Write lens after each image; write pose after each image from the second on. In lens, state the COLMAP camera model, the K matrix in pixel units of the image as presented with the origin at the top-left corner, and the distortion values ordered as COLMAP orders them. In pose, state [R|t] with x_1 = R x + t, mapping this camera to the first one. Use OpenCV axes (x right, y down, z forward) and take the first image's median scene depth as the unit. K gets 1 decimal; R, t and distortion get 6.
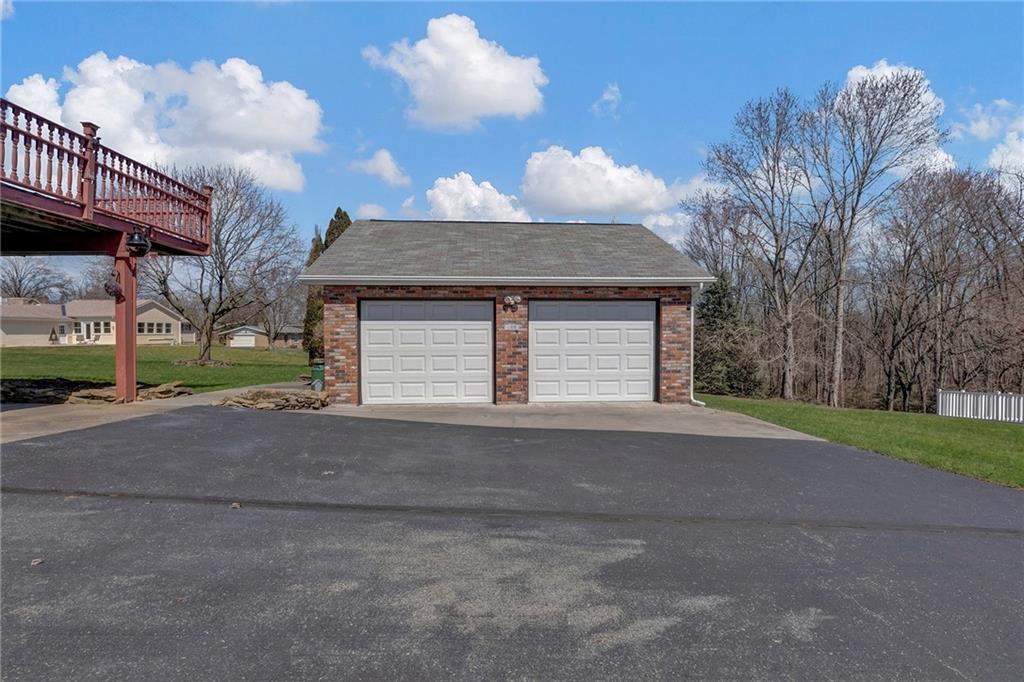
lens RADIAL K [[471.4, 0, 507.1], [0, 471.4, 329.8], [0, 0, 1]] dist [0.001170, 0.000364]
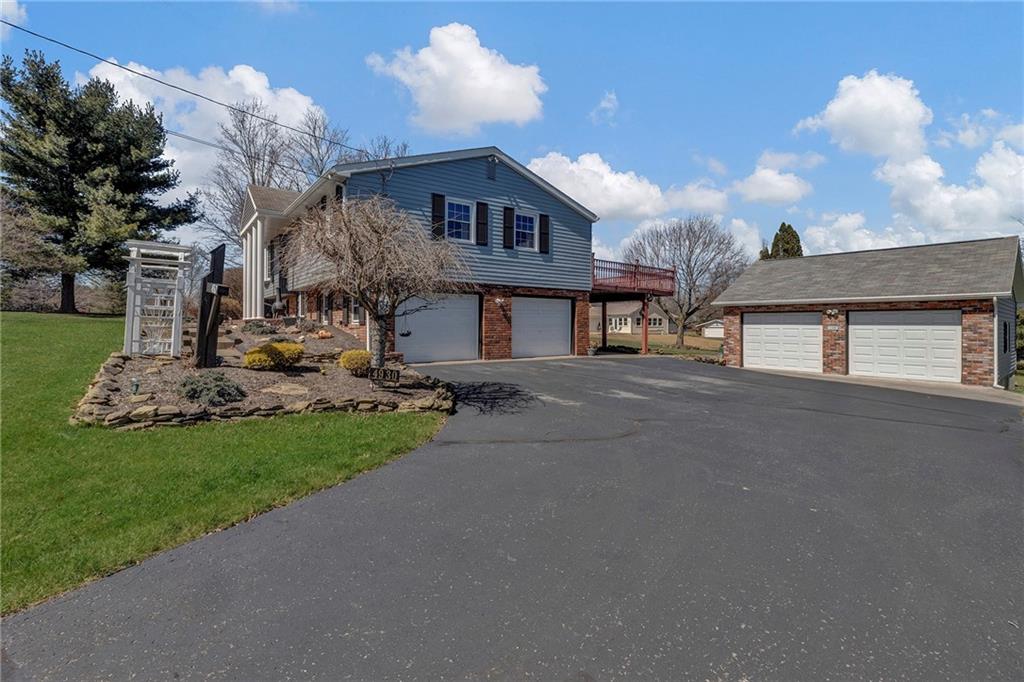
lens RADIAL K [[471.4, 0, 507.1], [0, 471.4, 329.8], [0, 0, 1]] dist [0.001170, 0.000364]
pose [[0.591446, 0.015688, -0.806192, 0.649156], [-0.001968, 0.999836, 0.018012, -0.025730], [0.806342, -0.009067, 0.591380, -0.890911]]
